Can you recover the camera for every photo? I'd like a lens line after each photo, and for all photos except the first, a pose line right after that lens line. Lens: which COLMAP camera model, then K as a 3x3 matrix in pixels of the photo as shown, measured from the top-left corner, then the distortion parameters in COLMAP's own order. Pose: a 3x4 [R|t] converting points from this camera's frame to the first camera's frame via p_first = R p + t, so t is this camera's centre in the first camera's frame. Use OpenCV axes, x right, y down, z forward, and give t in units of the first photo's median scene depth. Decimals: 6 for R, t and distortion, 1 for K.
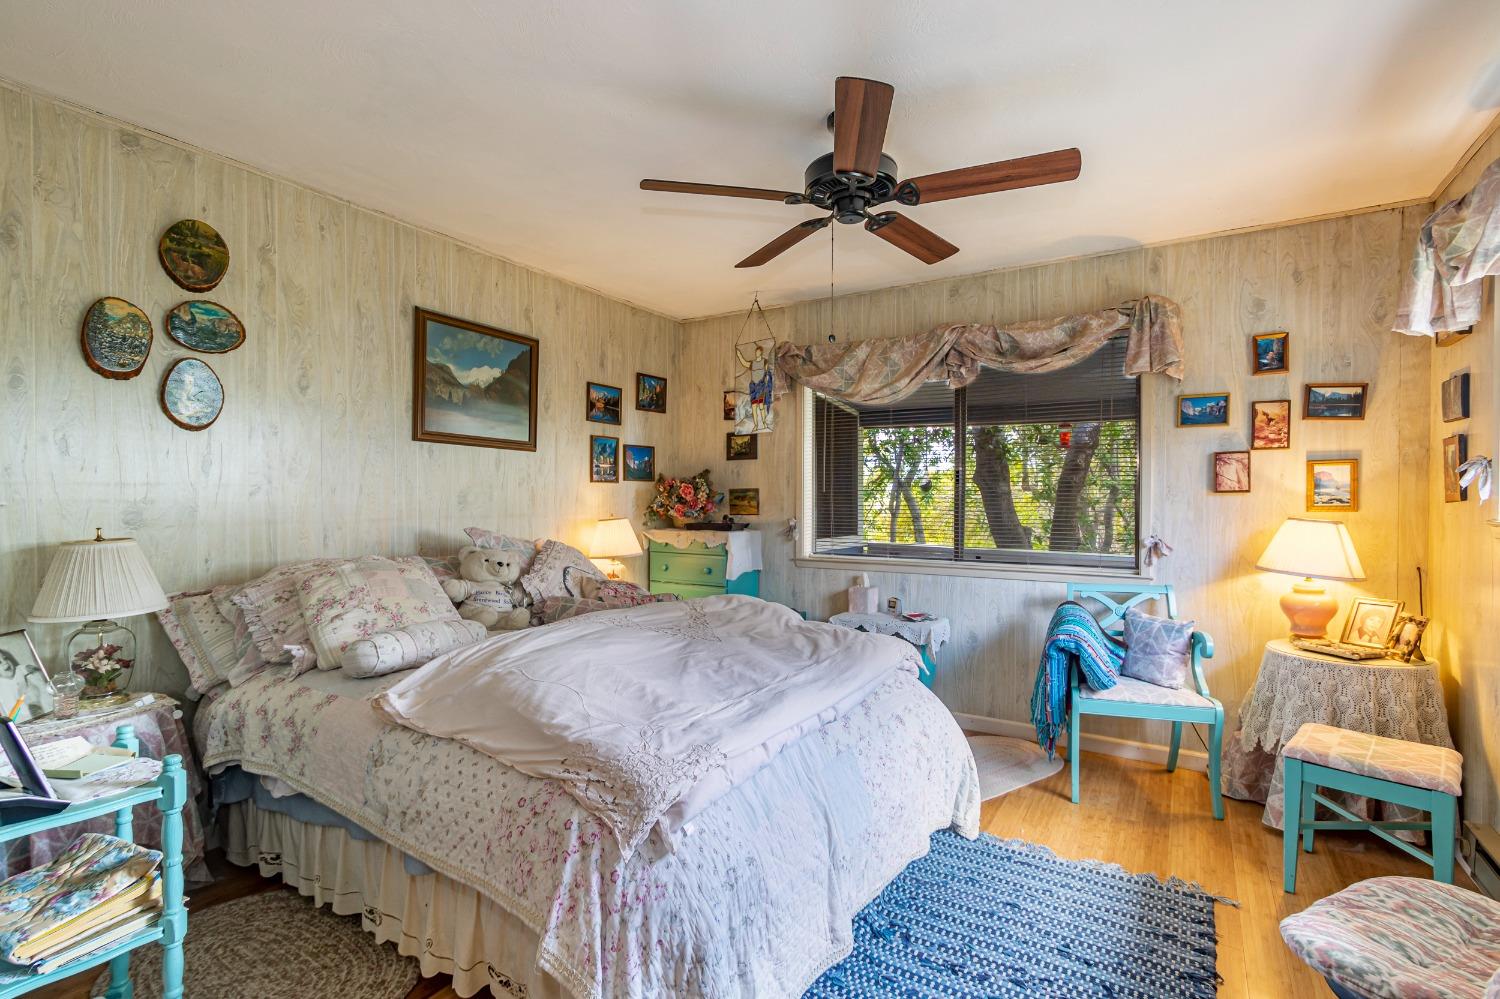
lens RADIAL K [[697.4, 0, 743.6], [0, 697.4, 503.5], [0, 0, 1]] dist [-0.003243, -0.000359]
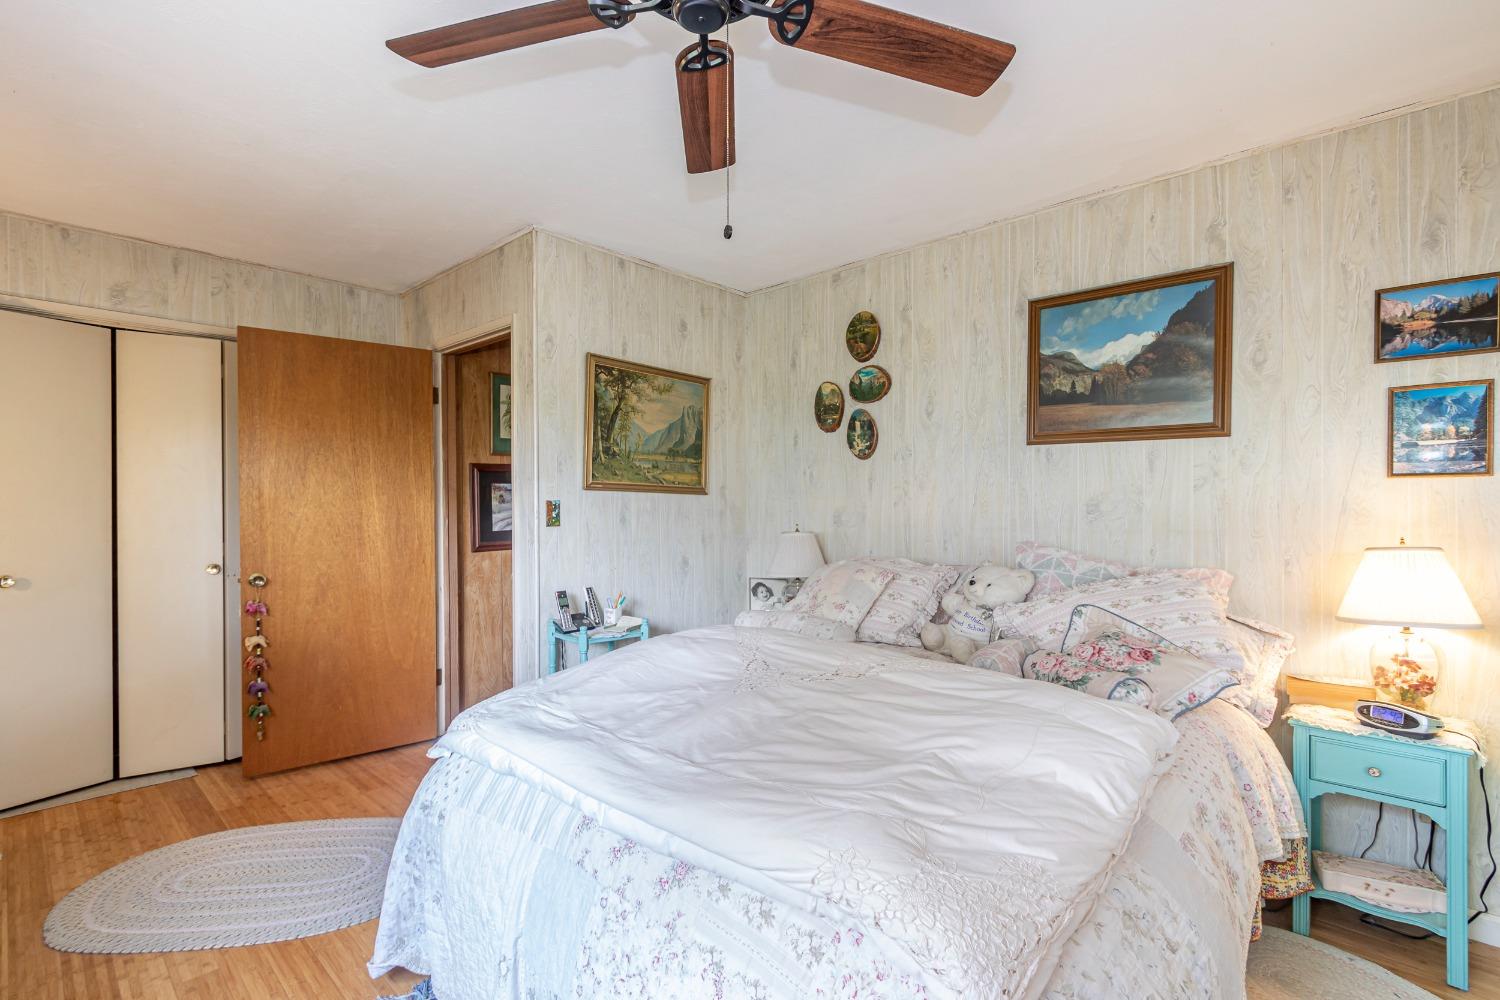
lens RADIAL K [[697.4, 0, 742.5], [0, 697.4, 499.3], [0, 0, 1]] dist [-0.003243, -0.000359]
pose [[-0.197666, -0.003434, -0.980263, 0.521924], [-0.002348, 0.999993, -0.003029, -0.014392], [0.980267, 0.001703, -0.197673, 0.824054]]
